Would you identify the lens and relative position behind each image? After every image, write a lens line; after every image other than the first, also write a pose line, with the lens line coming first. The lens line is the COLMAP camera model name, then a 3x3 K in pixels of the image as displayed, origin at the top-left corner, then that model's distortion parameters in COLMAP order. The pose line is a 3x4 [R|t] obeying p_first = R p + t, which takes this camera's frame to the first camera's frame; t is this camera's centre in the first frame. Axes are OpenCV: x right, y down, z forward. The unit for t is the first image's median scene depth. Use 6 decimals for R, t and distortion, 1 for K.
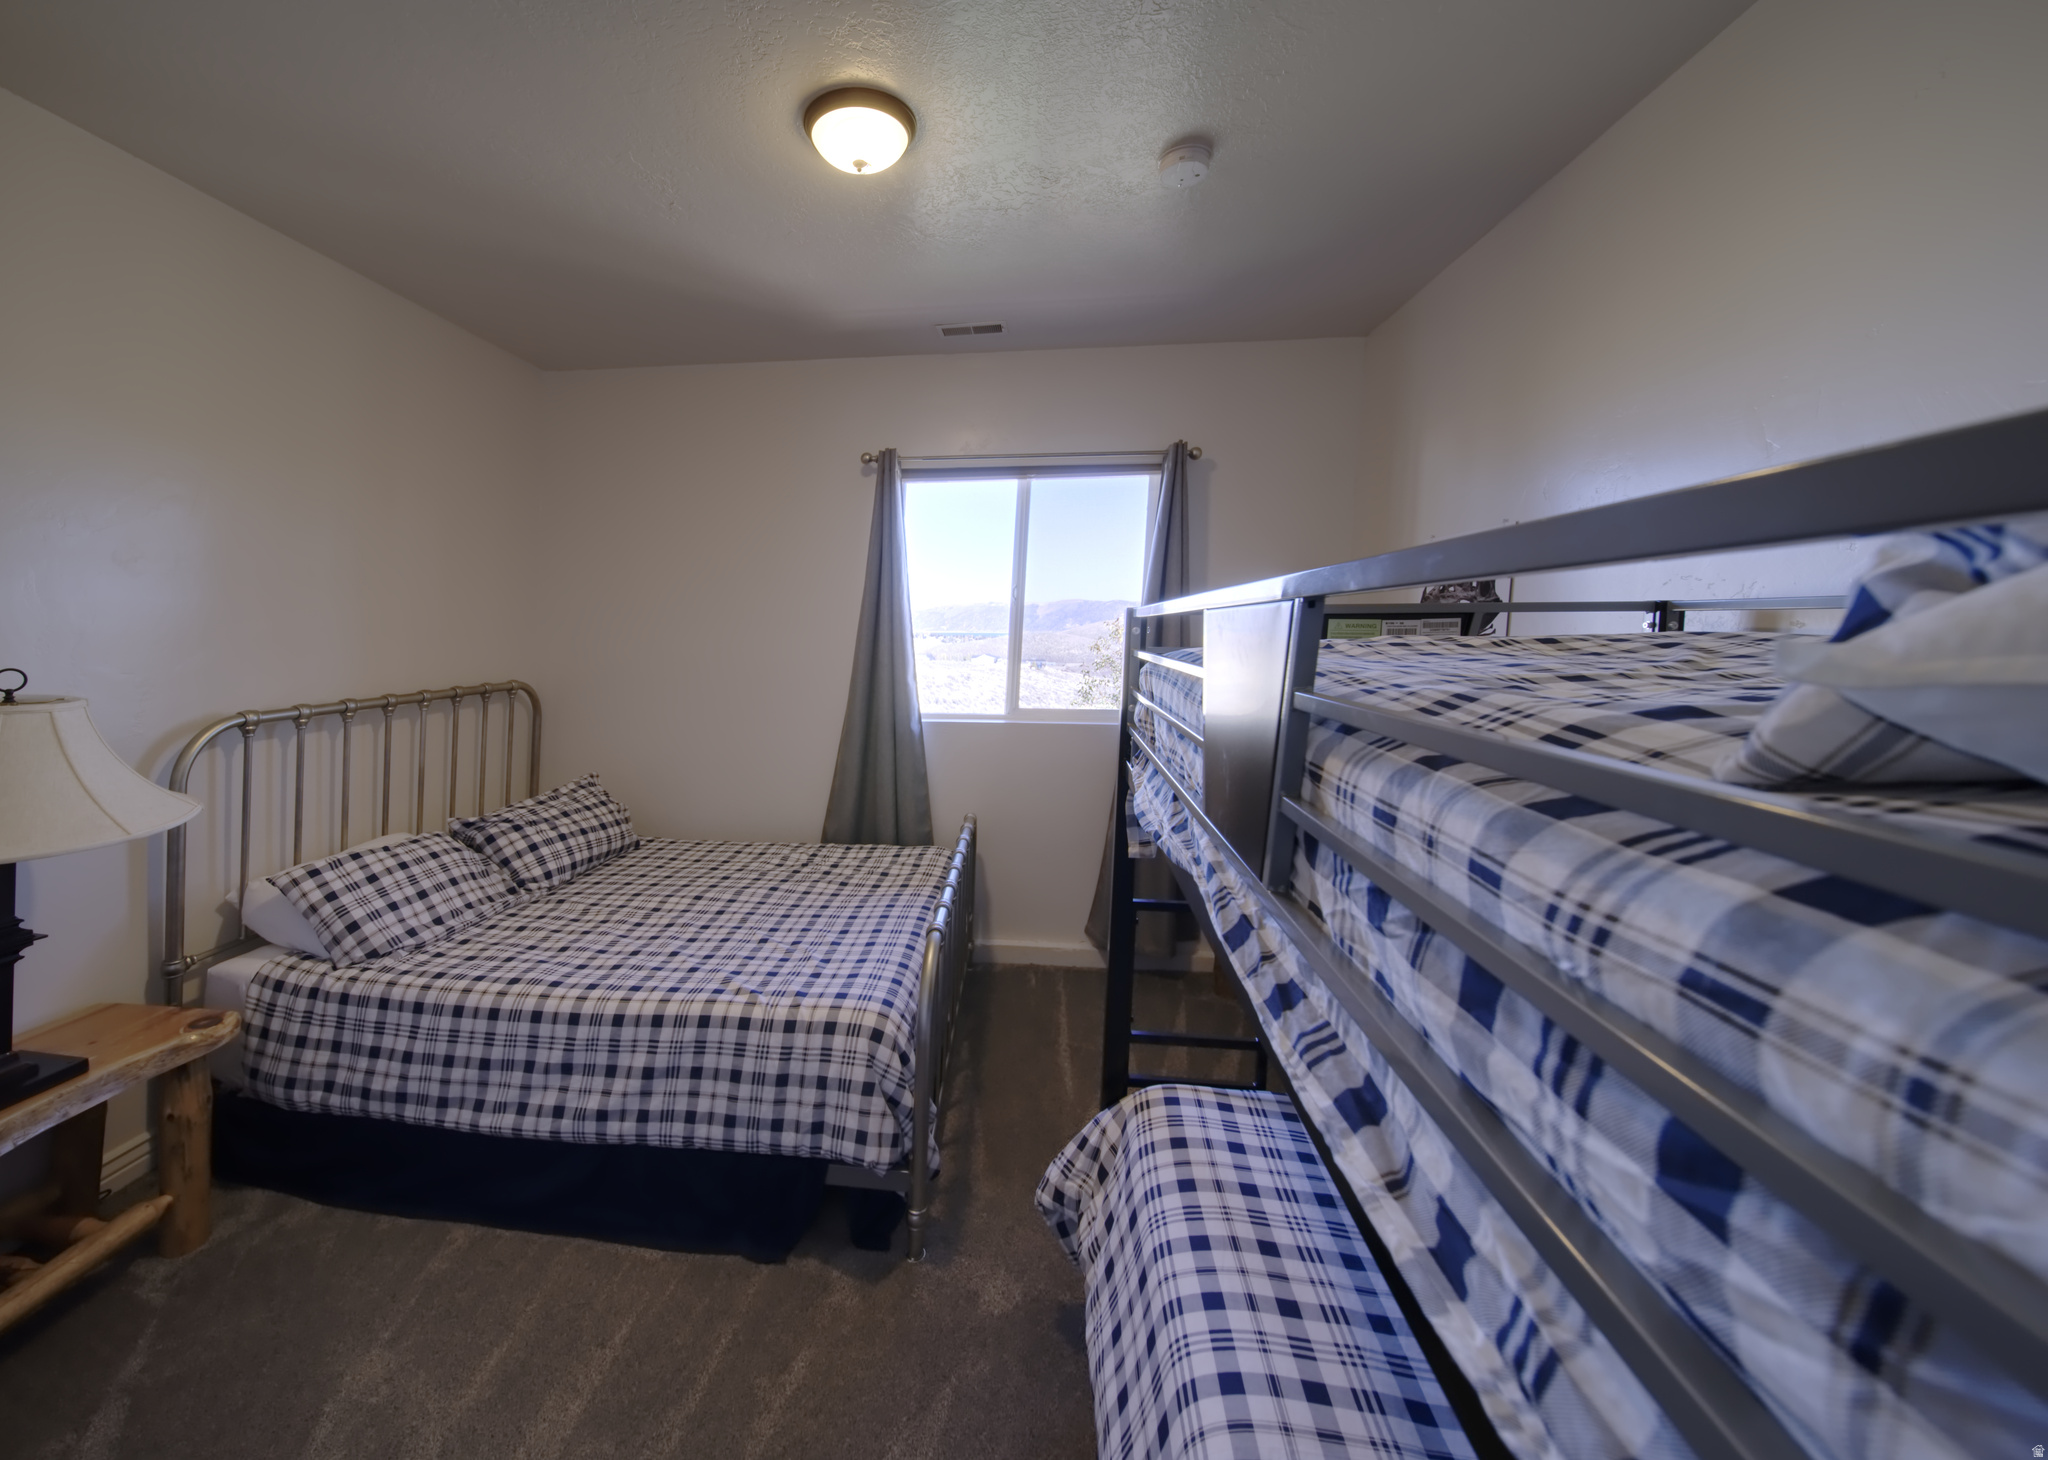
lens RADIAL K [[716.2, 0, 1019.1], [0, 716.2, 623.5], [0, 0, 1]] dist [0.000551, 0.000027]
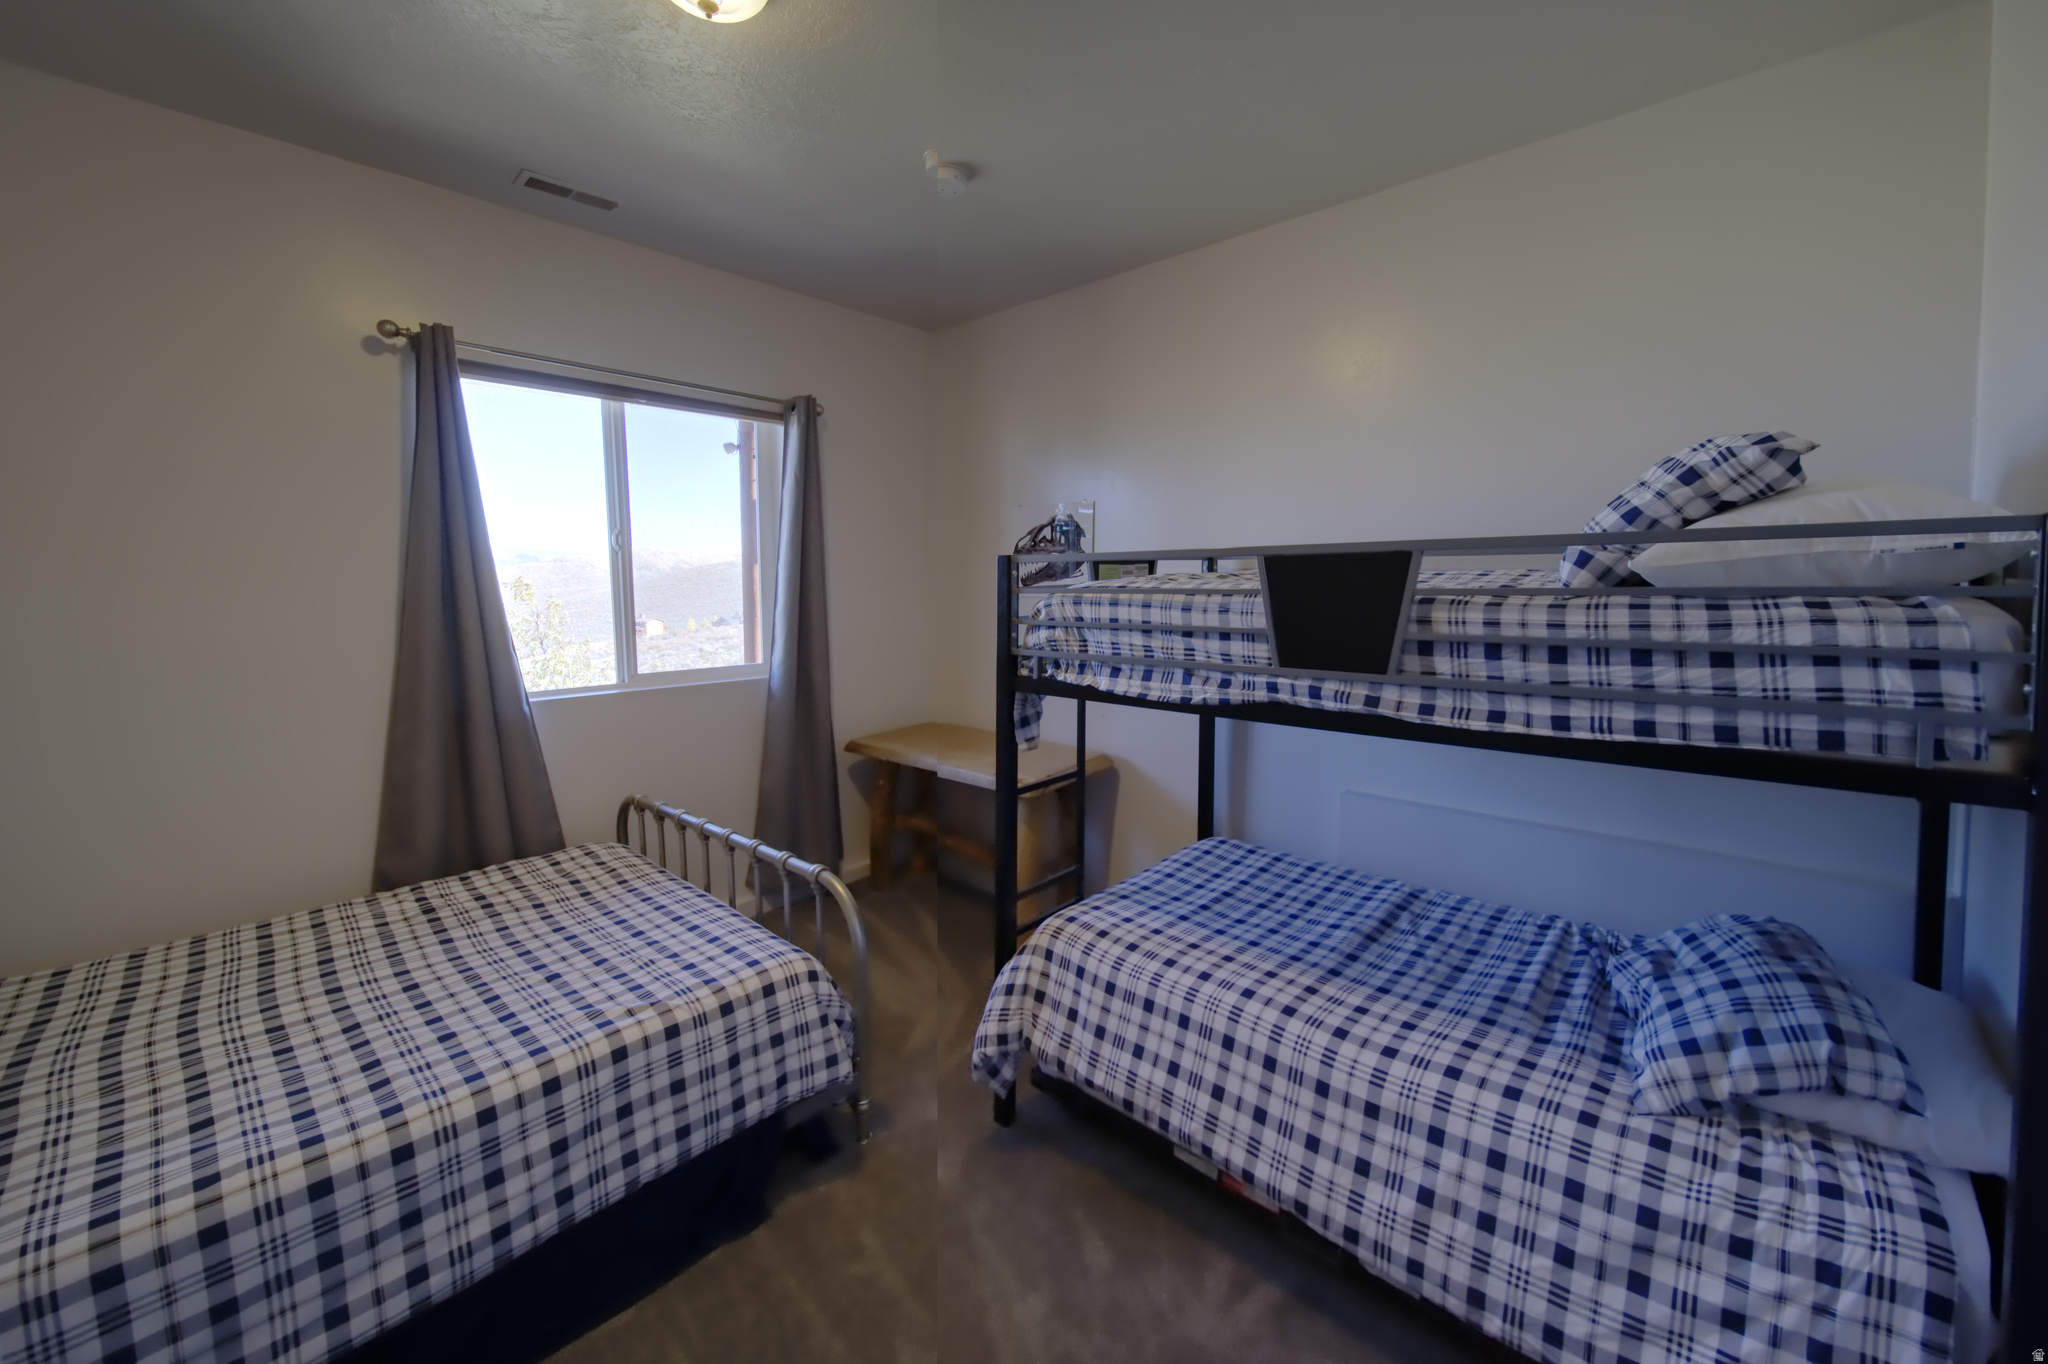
lens RADIAL K [[728.1, 0, 1024.0], [0, 728.1, 682.0], [0, 0, 1]] dist [-0.001465, -0.000272]
pose [[0.623465, -0.112645, 0.773694, -0.760540], [0.003827, 0.989995, 0.141053, 0.008648], [-0.781842, -0.084980, 0.617658, 0.147314]]
